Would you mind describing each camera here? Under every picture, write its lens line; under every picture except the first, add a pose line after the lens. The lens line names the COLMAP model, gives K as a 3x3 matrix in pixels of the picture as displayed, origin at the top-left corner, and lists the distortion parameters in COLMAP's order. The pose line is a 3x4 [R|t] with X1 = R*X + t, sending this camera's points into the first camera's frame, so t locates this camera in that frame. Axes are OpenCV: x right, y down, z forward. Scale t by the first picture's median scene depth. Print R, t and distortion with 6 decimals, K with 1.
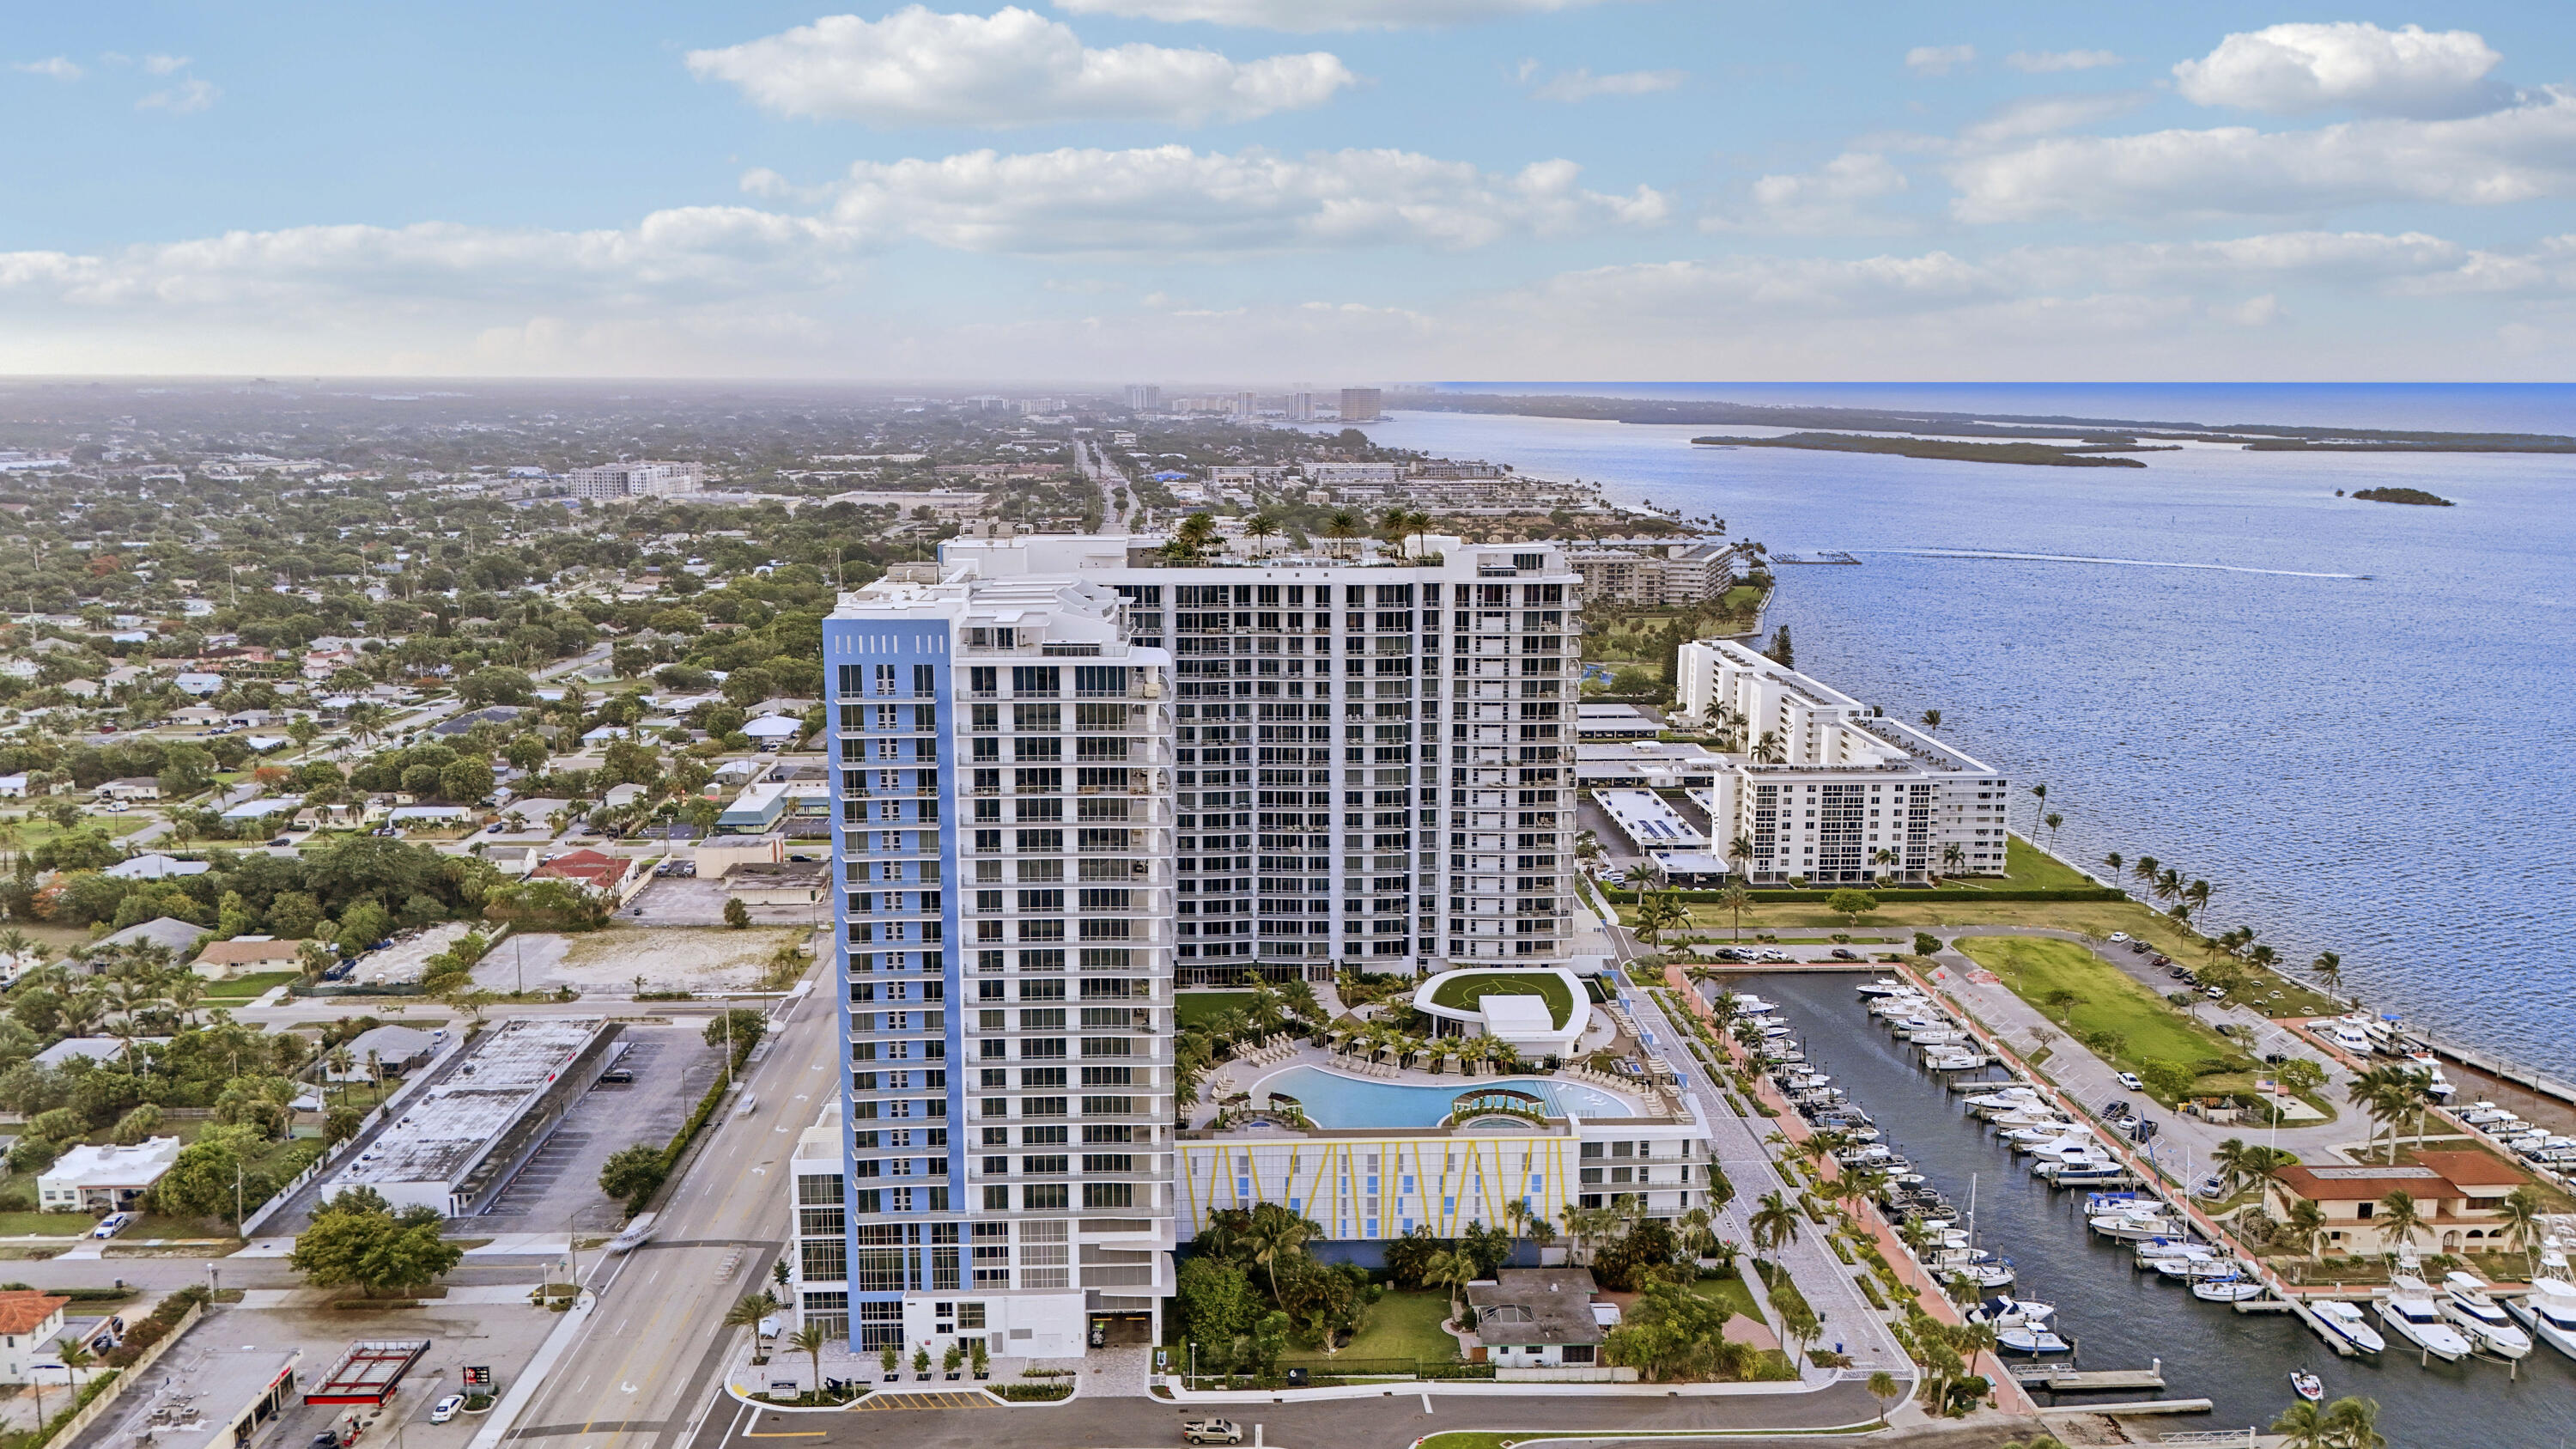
lens RADIAL K [[1893.5, 0, 1288.5], [0, 1893.5, 720.4], [0, 0, 1]] dist [0.068981, -0.049650]
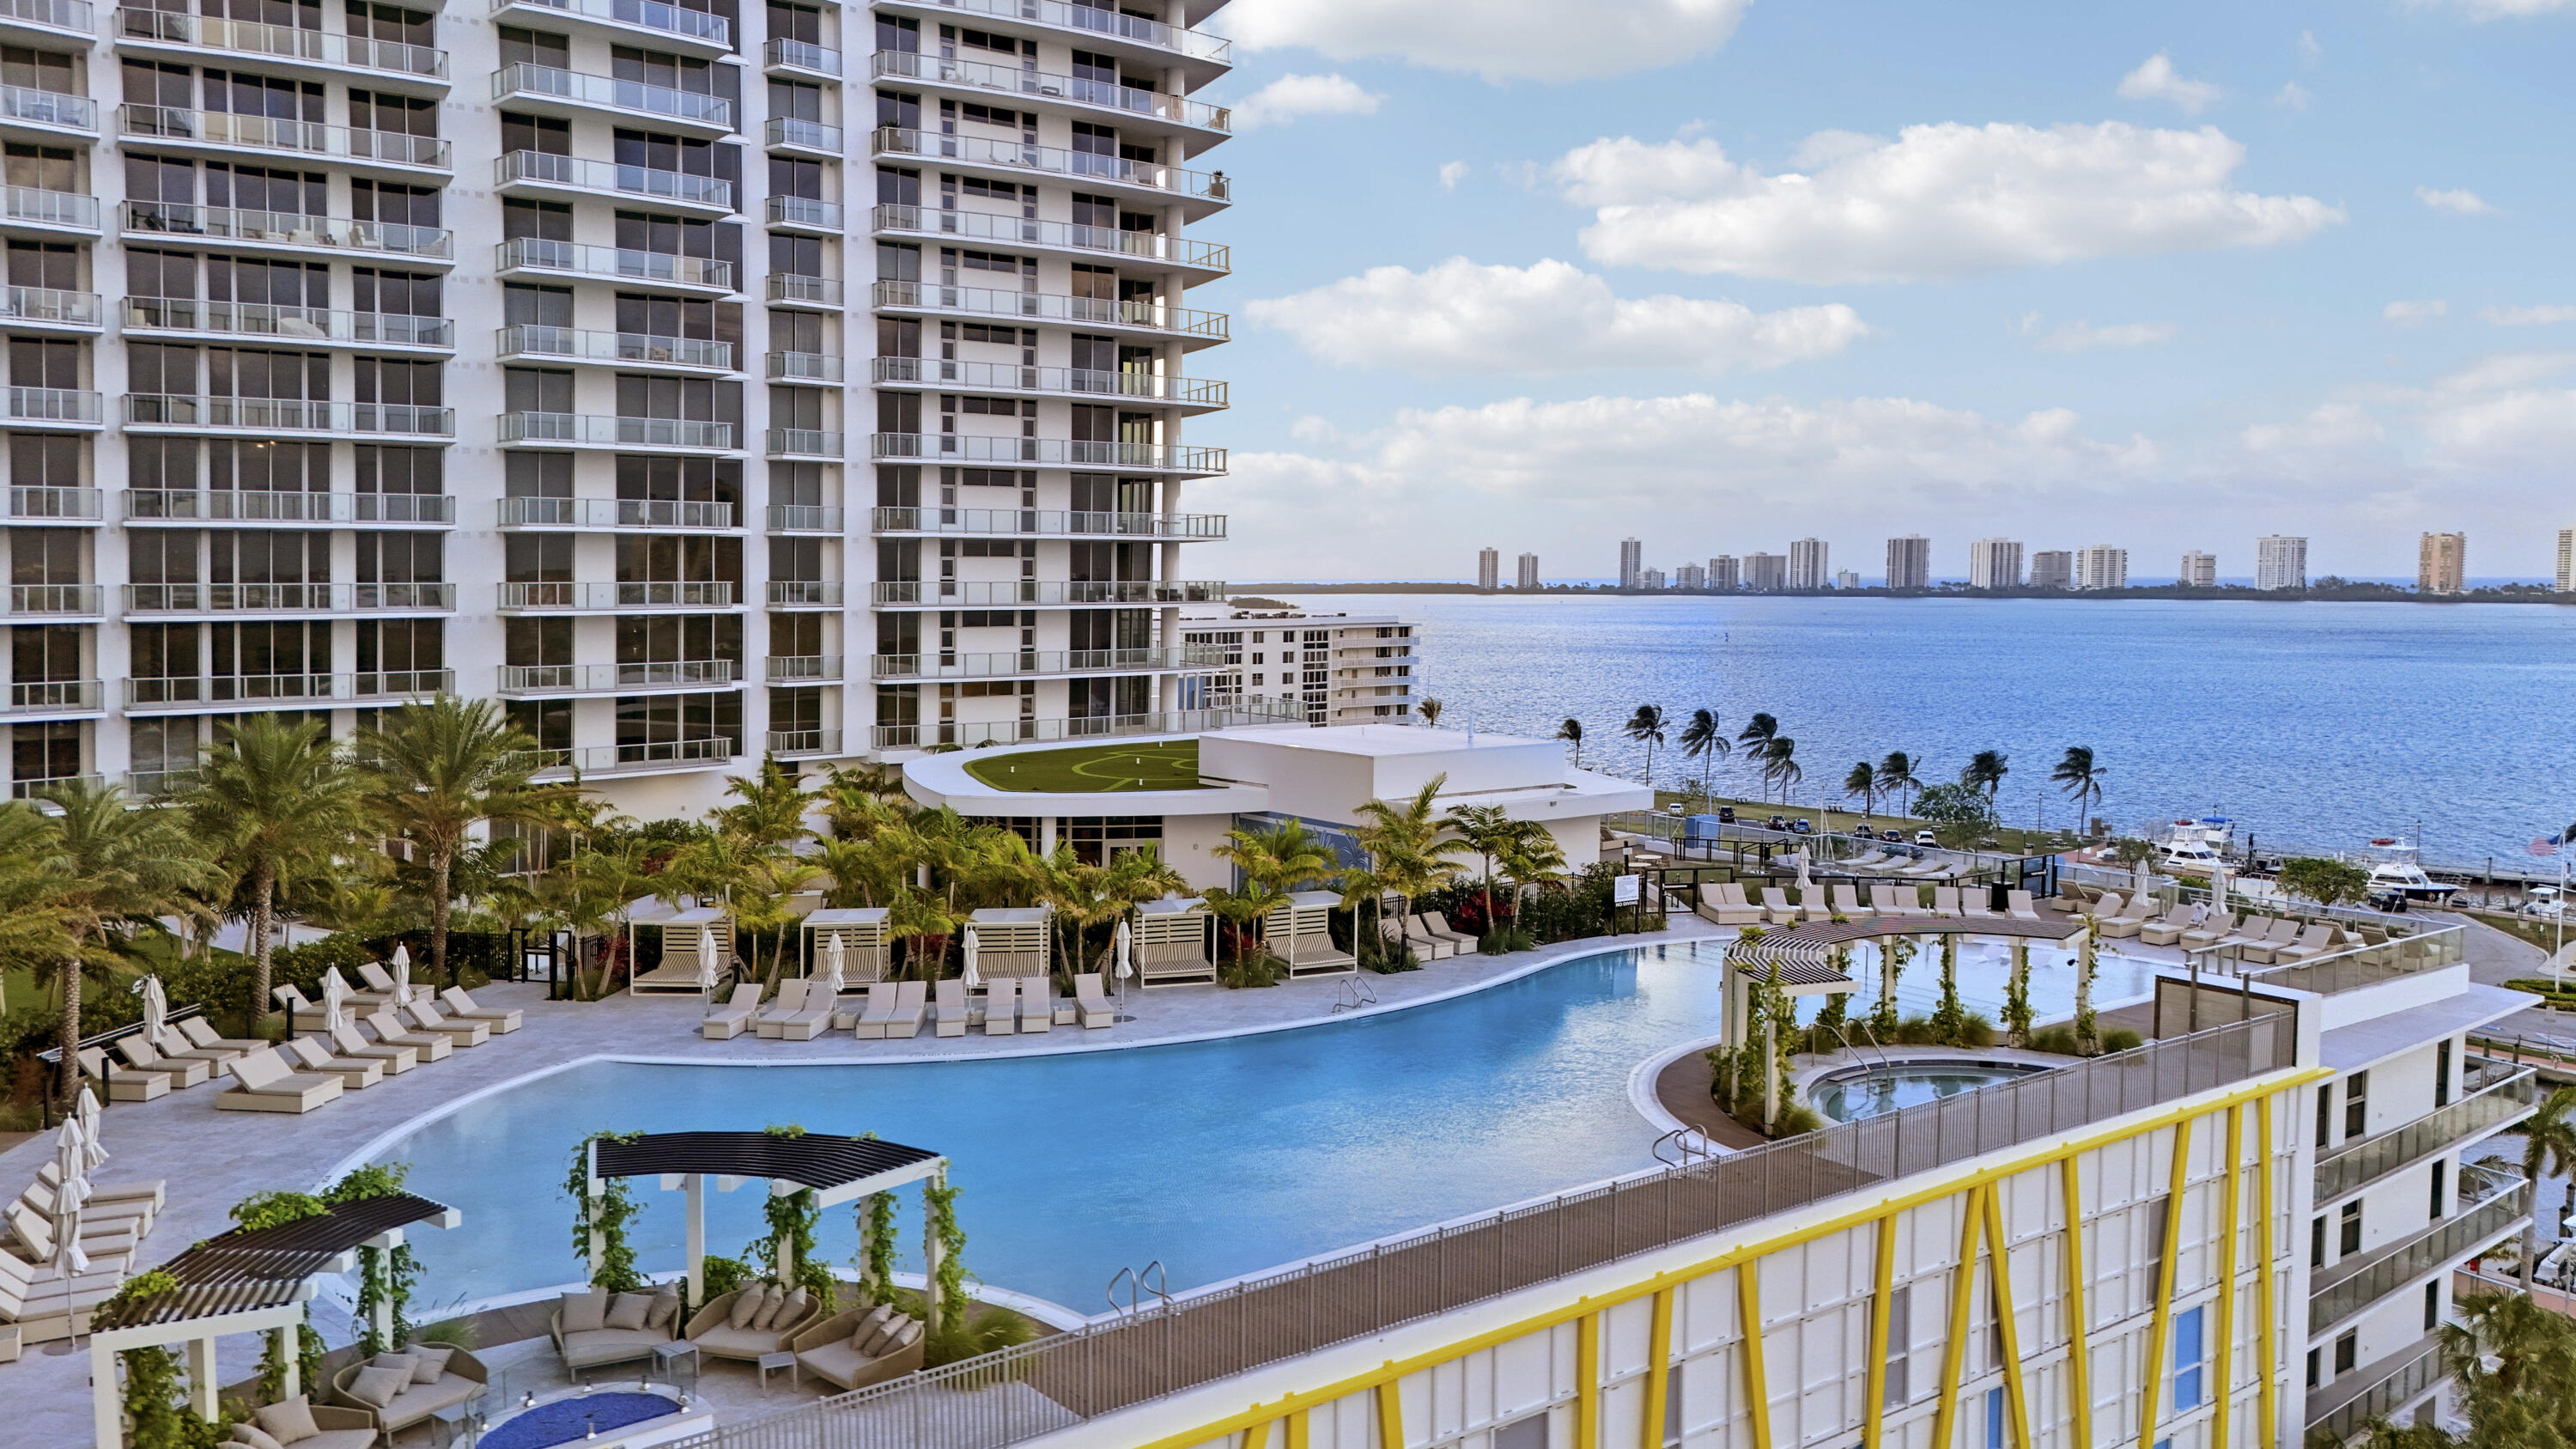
lens RADIAL K [[1930.4, 0, 1288.0], [0, 1930.4, 724.5], [0, 0, 1]] dist [0.043098, -0.005577]
pose [[0.826068, -0.048162, 0.561509, -0.040935], [0.104899, 0.992070, -0.069231, 0.181450], [-0.553722, 0.116091, 0.824570, 0.861004]]
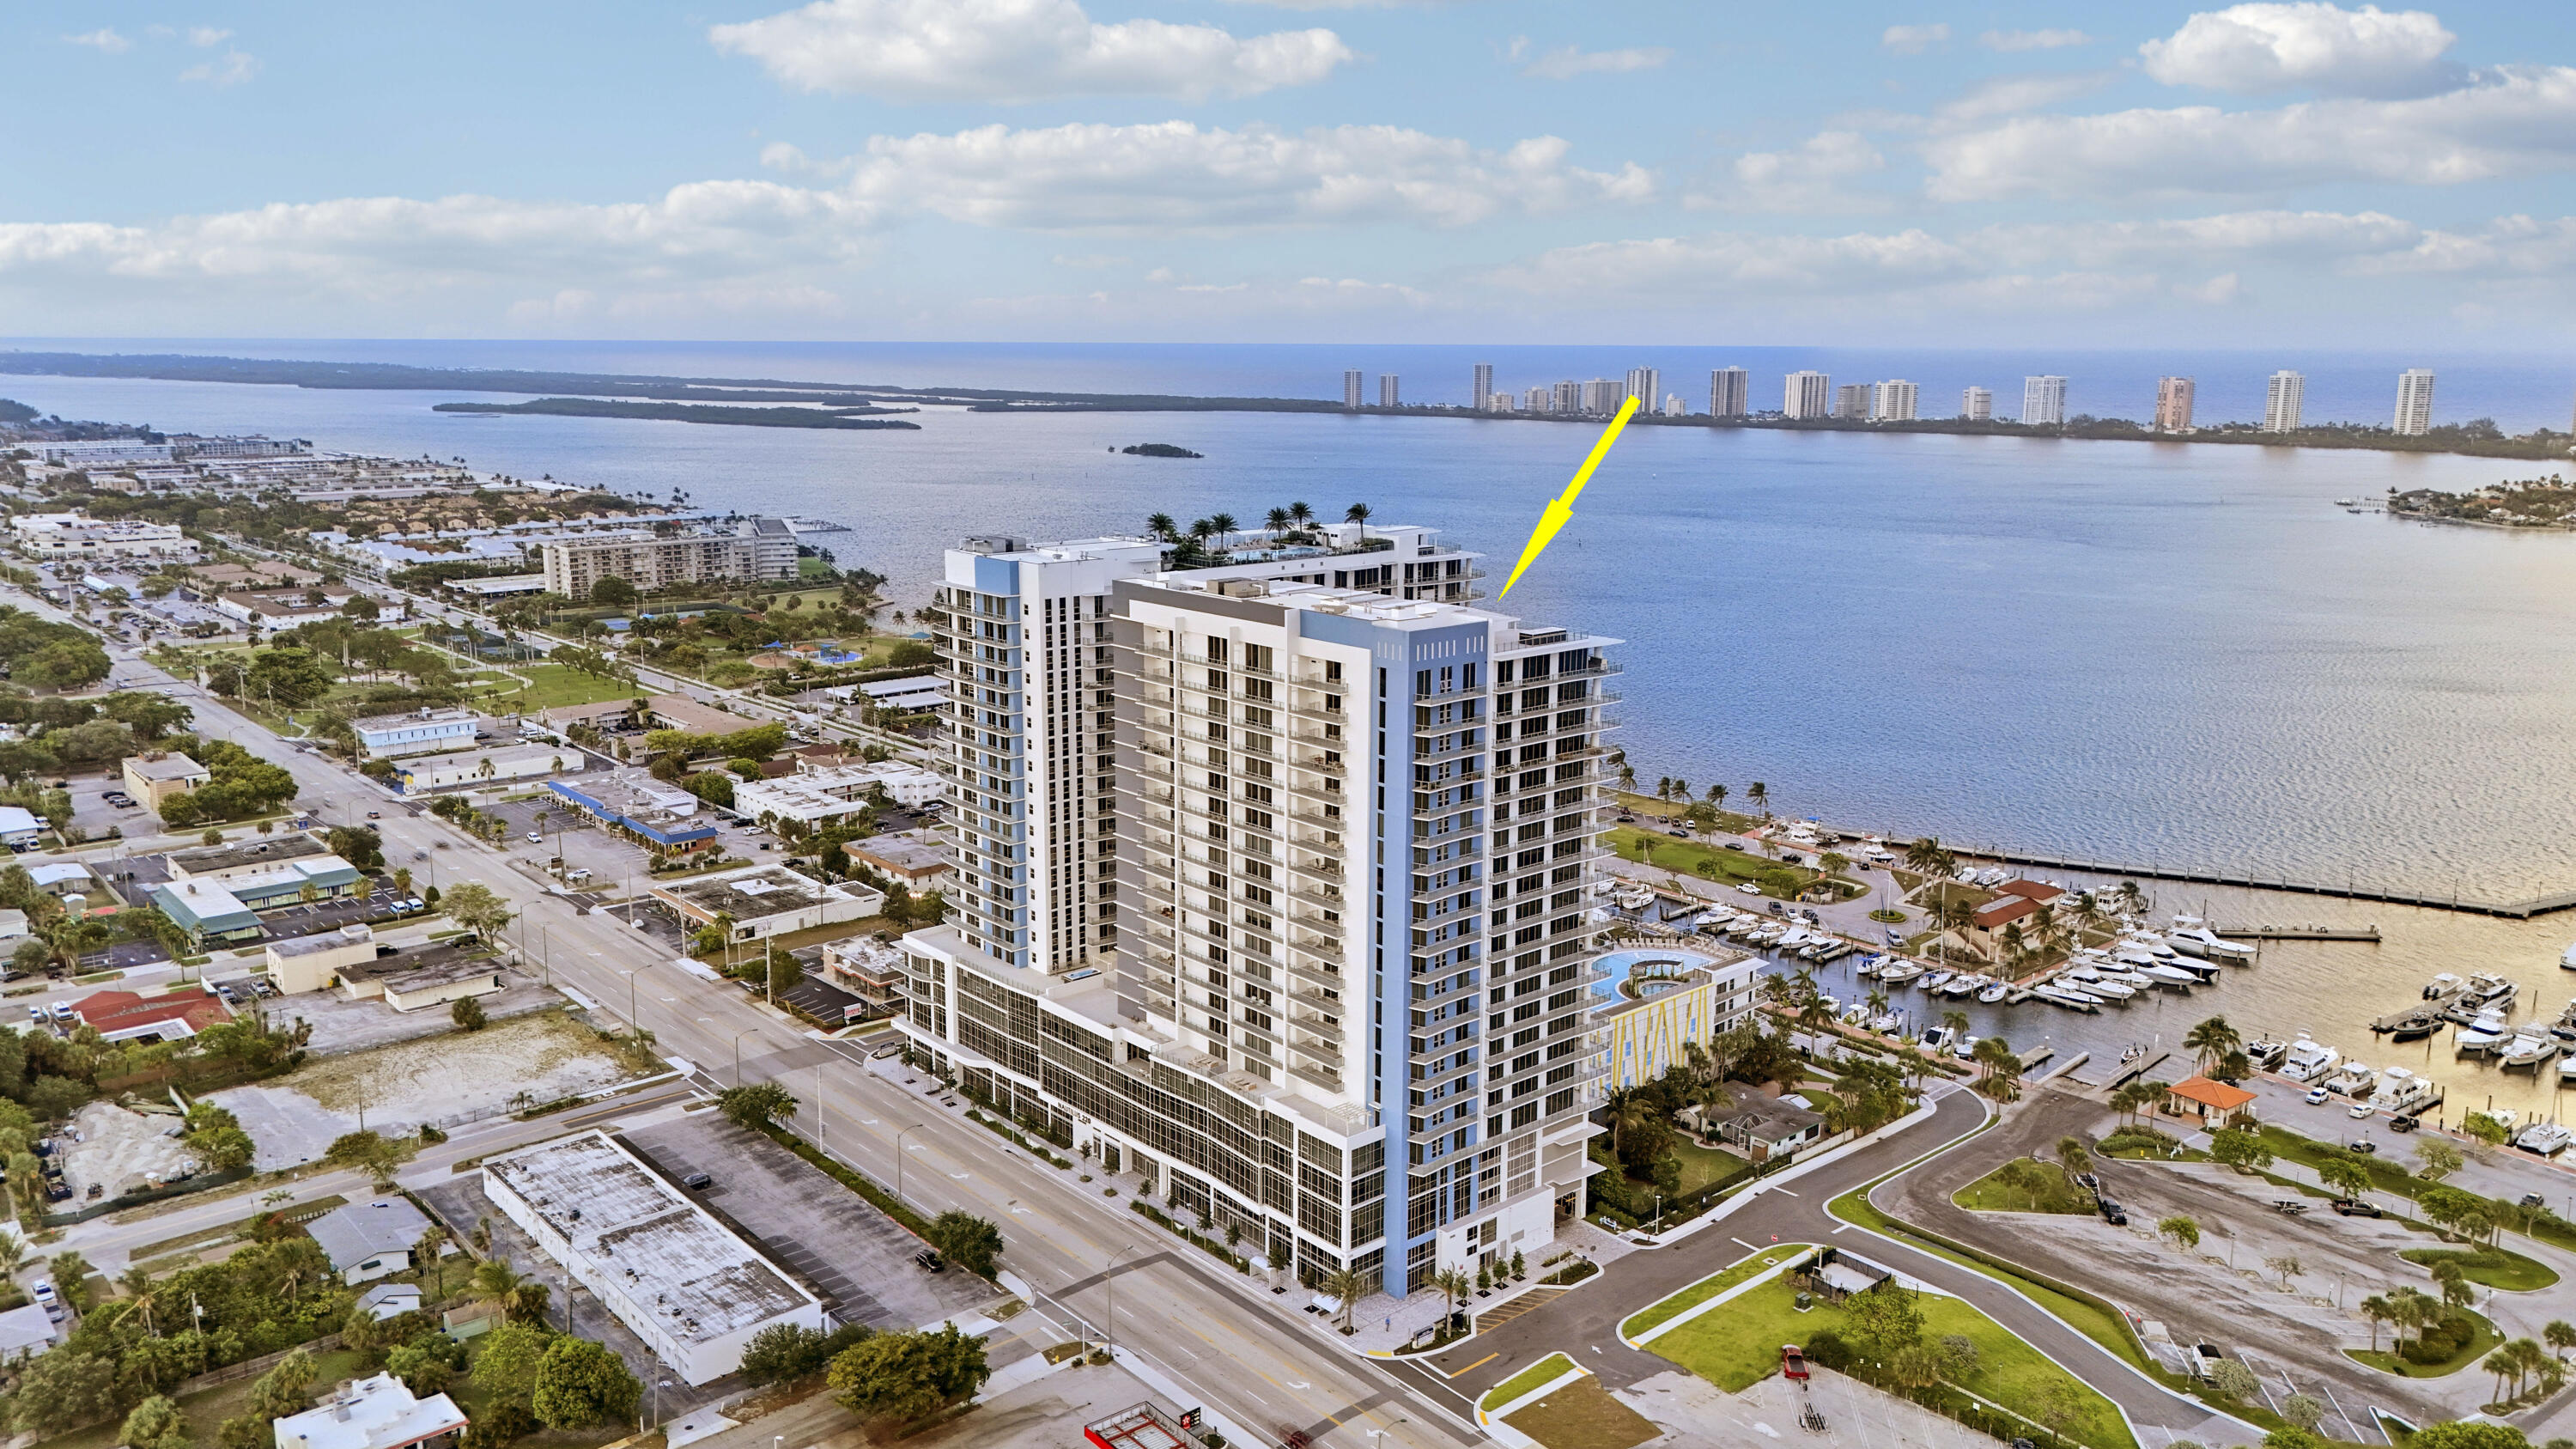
lens RADIAL K [[1893.5, 0, 1288.5], [0, 1893.5, 720.4], [0, 0, 1]] dist [0.068981, -0.049650]
pose [[0.777592, -0.119864, 0.617239, -0.816724], [0.107412, 0.992554, 0.057431, -0.059882], [-0.619527, 0.021641, 0.784677, 0.159856]]
